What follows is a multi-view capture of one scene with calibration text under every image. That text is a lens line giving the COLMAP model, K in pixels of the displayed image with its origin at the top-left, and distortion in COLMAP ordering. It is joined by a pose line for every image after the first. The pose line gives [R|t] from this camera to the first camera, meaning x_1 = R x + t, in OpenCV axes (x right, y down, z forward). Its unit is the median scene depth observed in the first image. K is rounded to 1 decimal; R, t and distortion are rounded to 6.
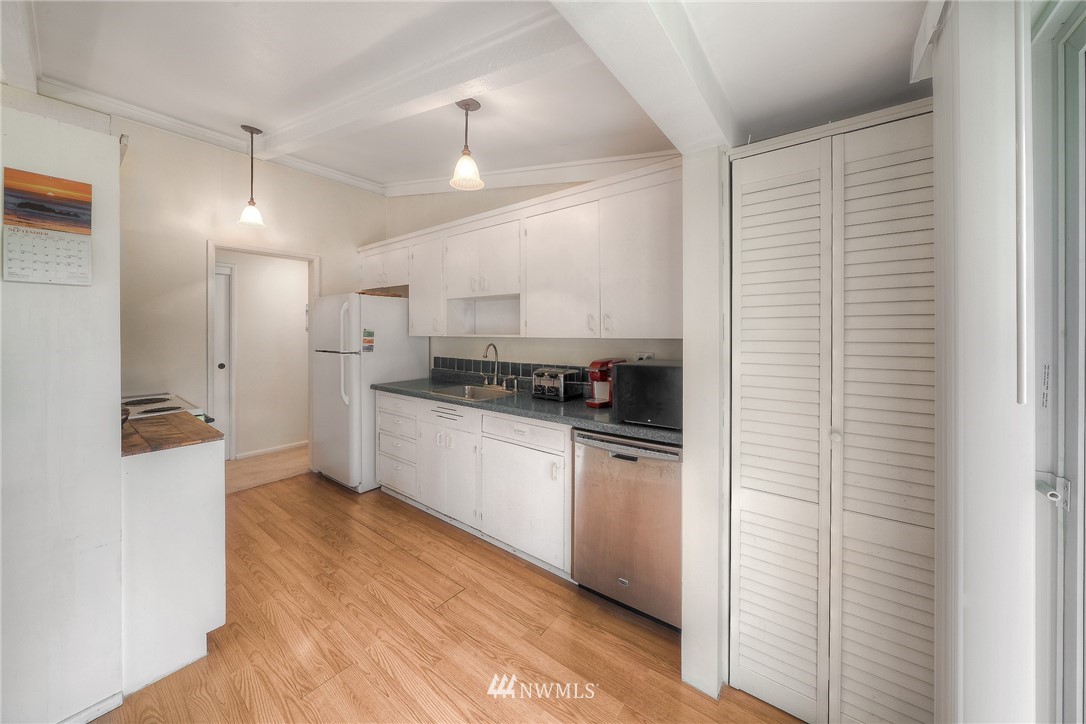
lens RADIAL K [[375.1, 0, 544.2], [0, 375.1, 334.0], [0, 0, 1]] dist [-0.000277, -0.000004]
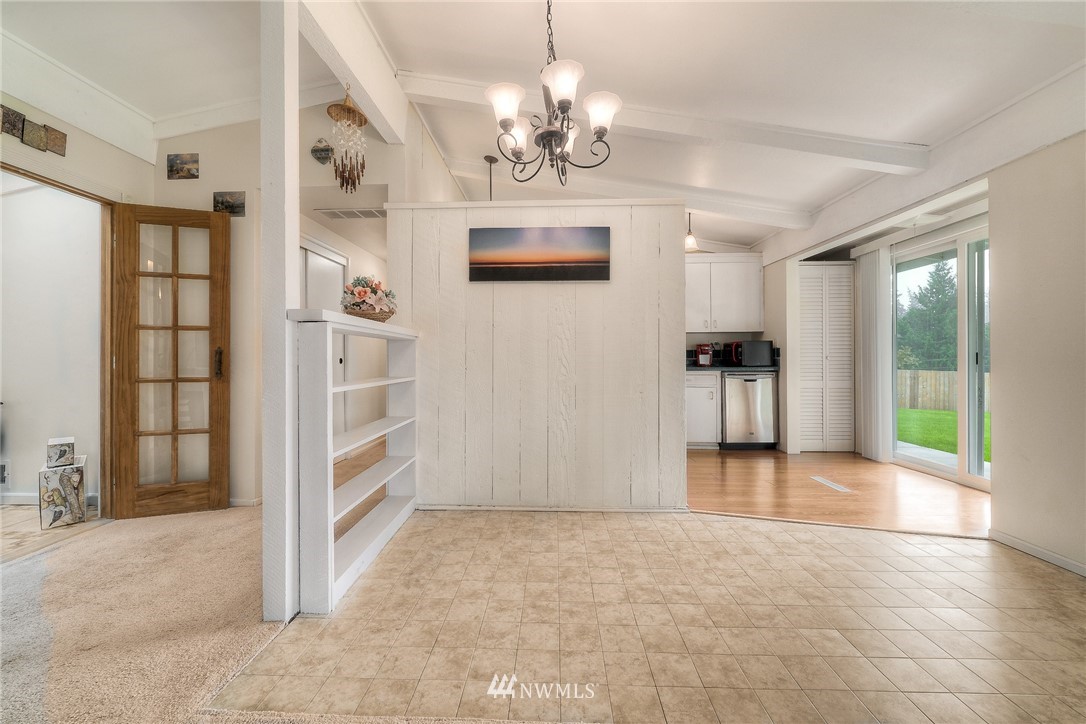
lens RADIAL K [[418.1, 0, 533.2], [0, 418.1, 356.5], [0, 0, 1]] dist [-0.002756, -0.000359]
pose [[0.819302, -0.003069, 0.573354, -1.798046], [0.004466, 0.999990, -0.001028, 0.133309], [-0.573345, 0.003403, 0.819307, -0.269686]]
